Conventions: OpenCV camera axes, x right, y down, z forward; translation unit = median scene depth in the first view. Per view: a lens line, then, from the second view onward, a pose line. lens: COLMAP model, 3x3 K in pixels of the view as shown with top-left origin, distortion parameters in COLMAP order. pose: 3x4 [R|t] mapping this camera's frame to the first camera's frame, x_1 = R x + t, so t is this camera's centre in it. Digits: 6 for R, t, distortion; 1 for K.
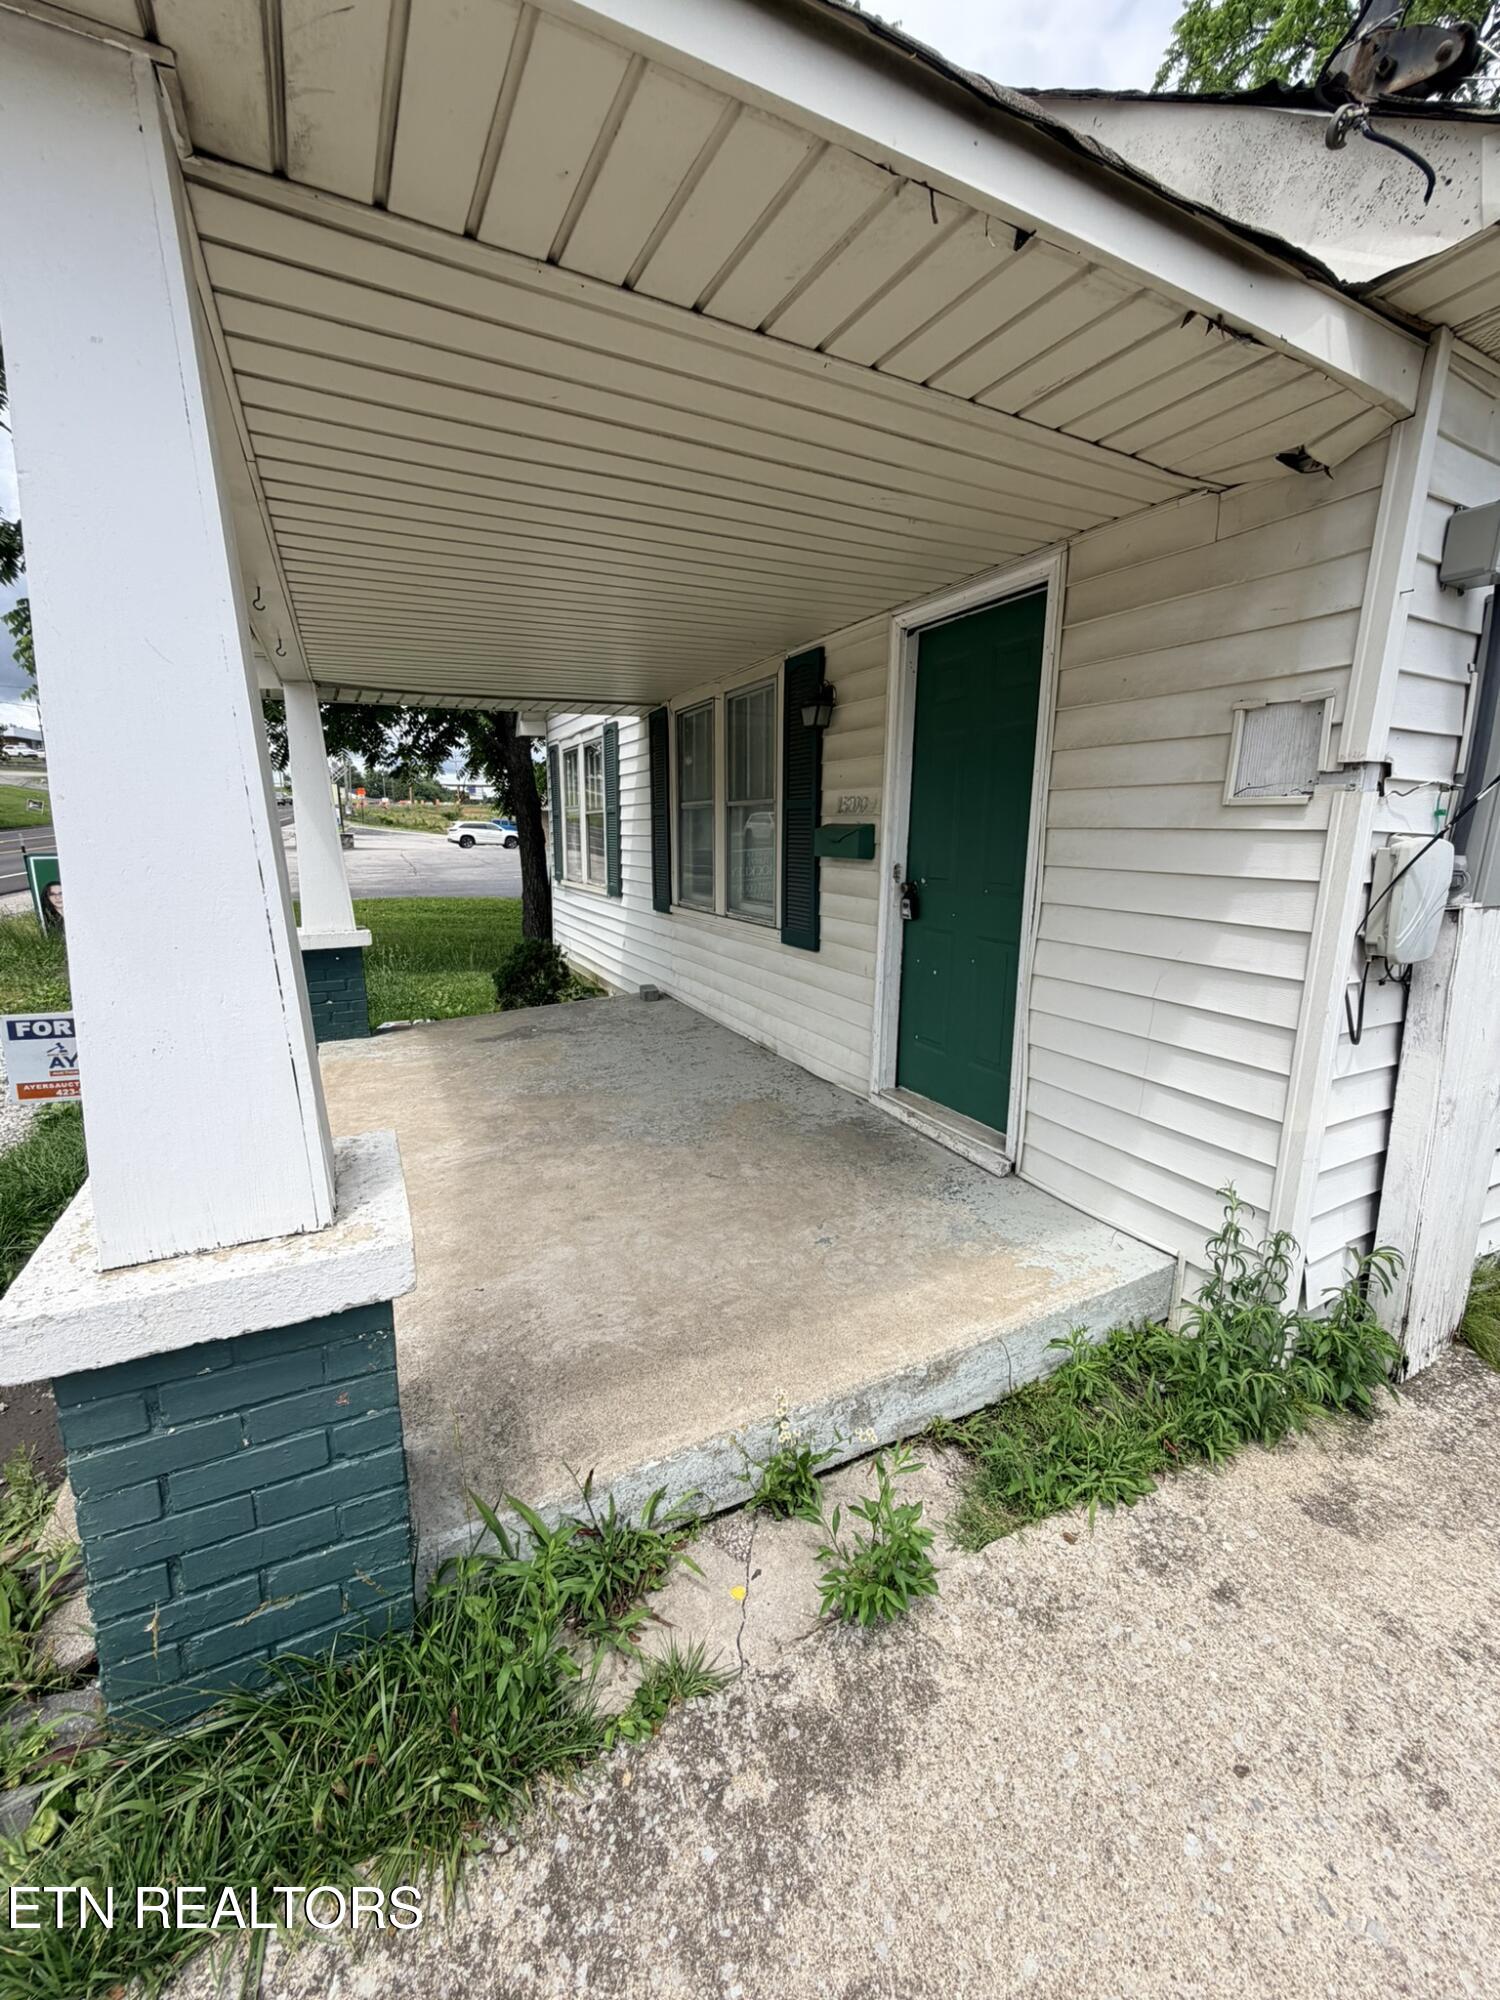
lens RADIAL K [[794.2, 0, 751.2], [0, 794.2, 998.7], [0, 0, 1]] dist [0.001604, -0.000178]
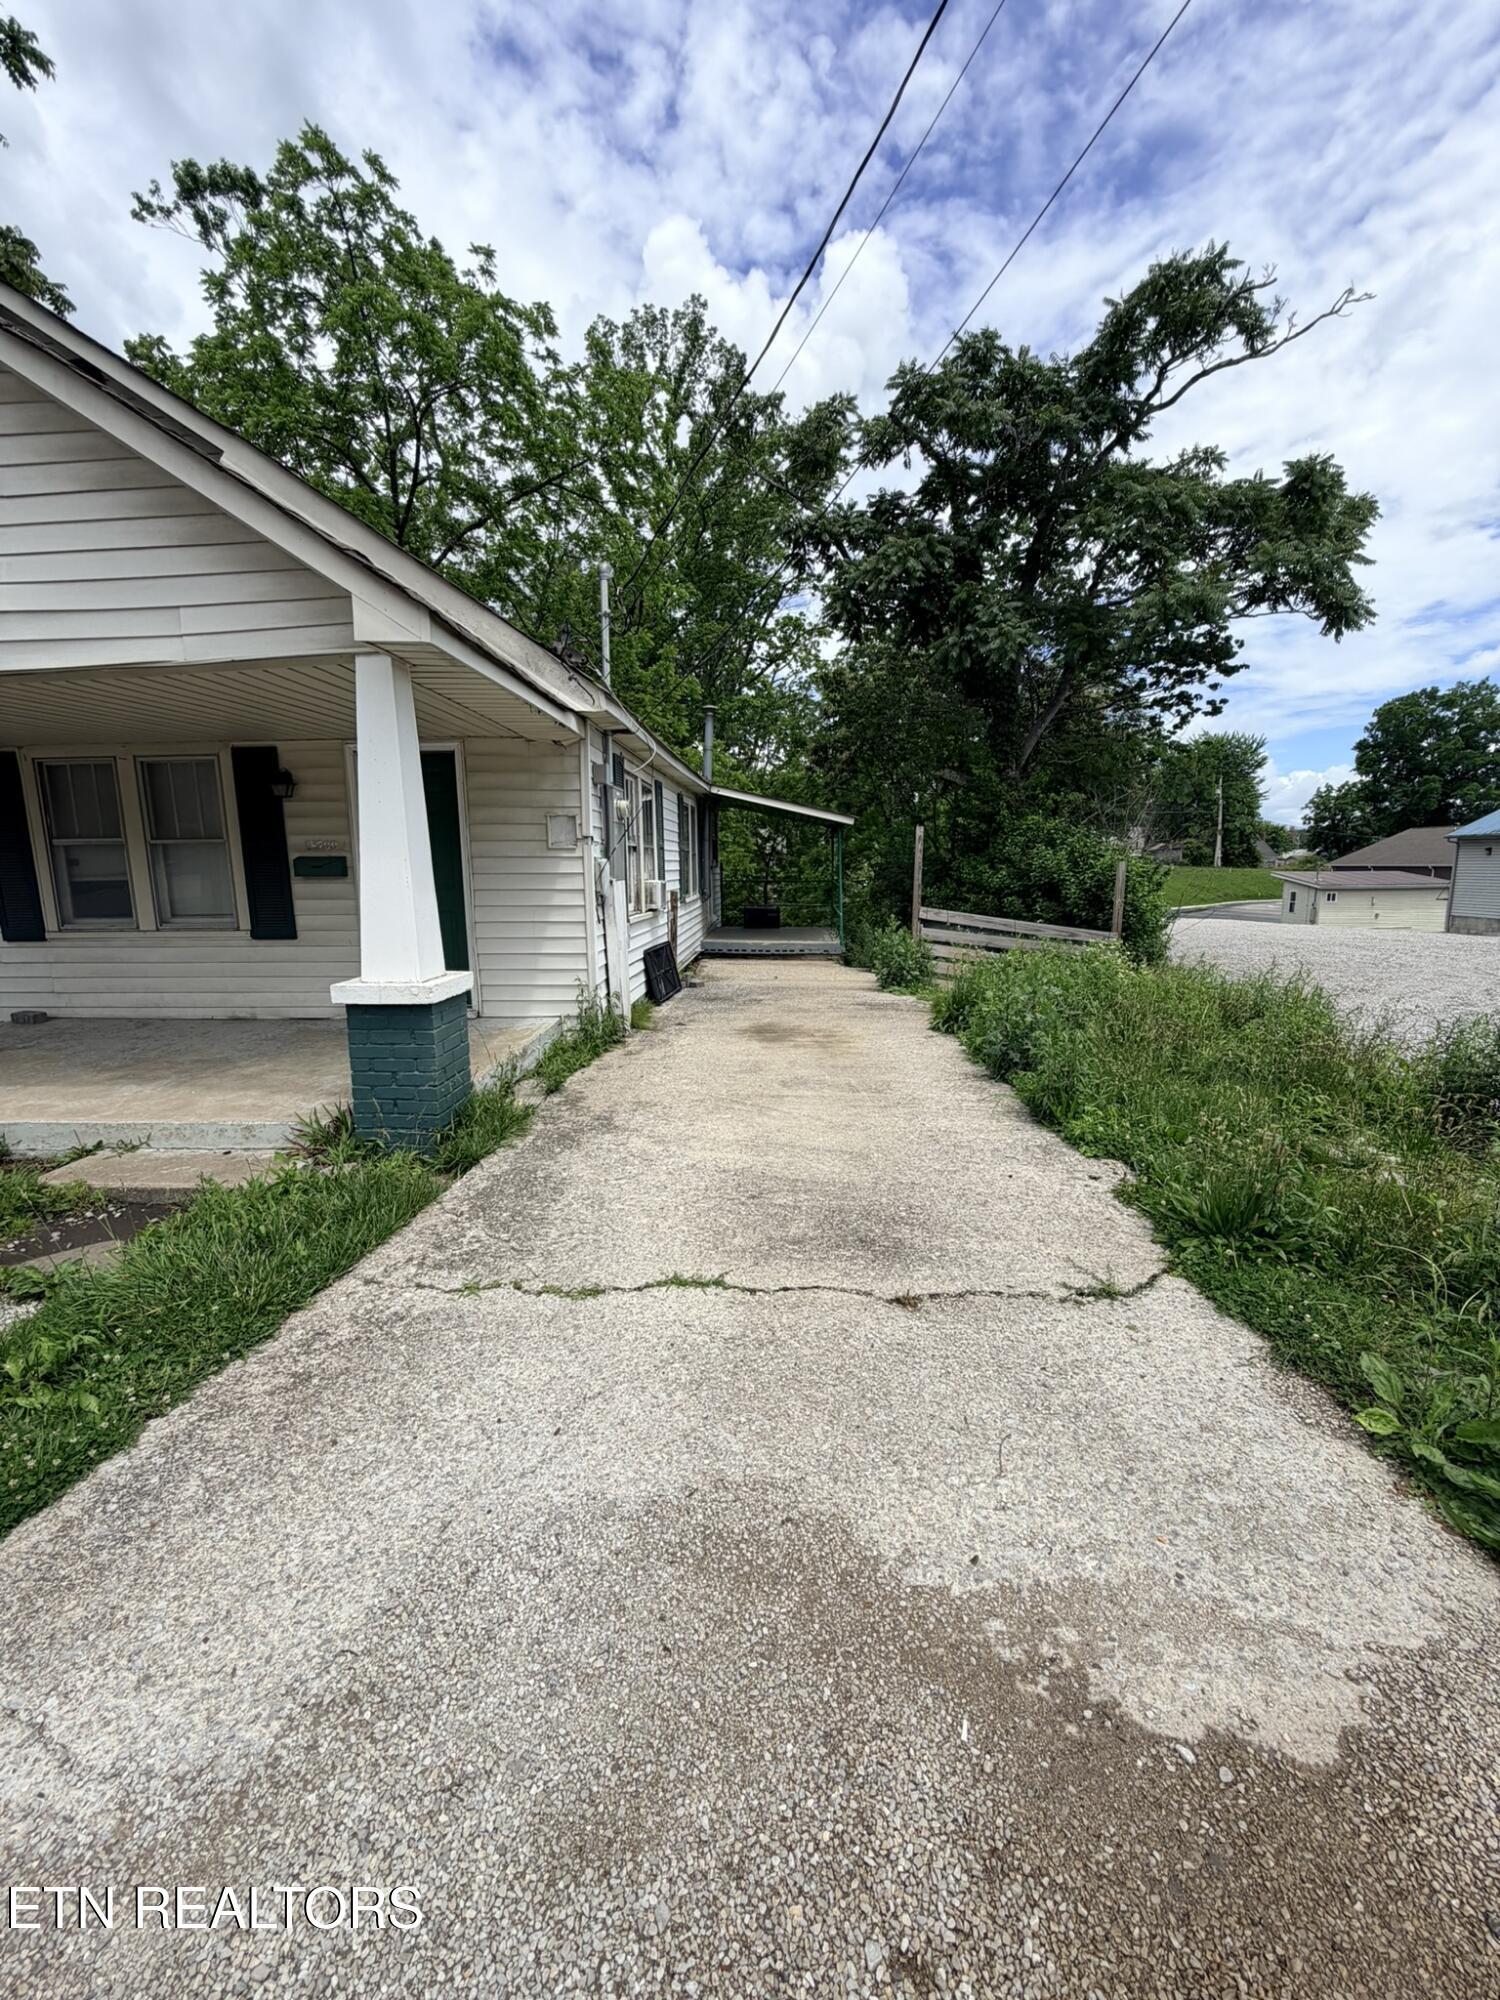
lens RADIAL K [[794.2, 0, 744.3], [0, 794.2, 996.0], [0, 0, 1]] dist [0.001604, -0.000178]
pose [[0.508270, -0.155159, 0.847105, -0.858817], [0.191700, 0.979341, 0.064358, 0.126068], [-0.839591, 0.129679, 0.527514, -0.569749]]
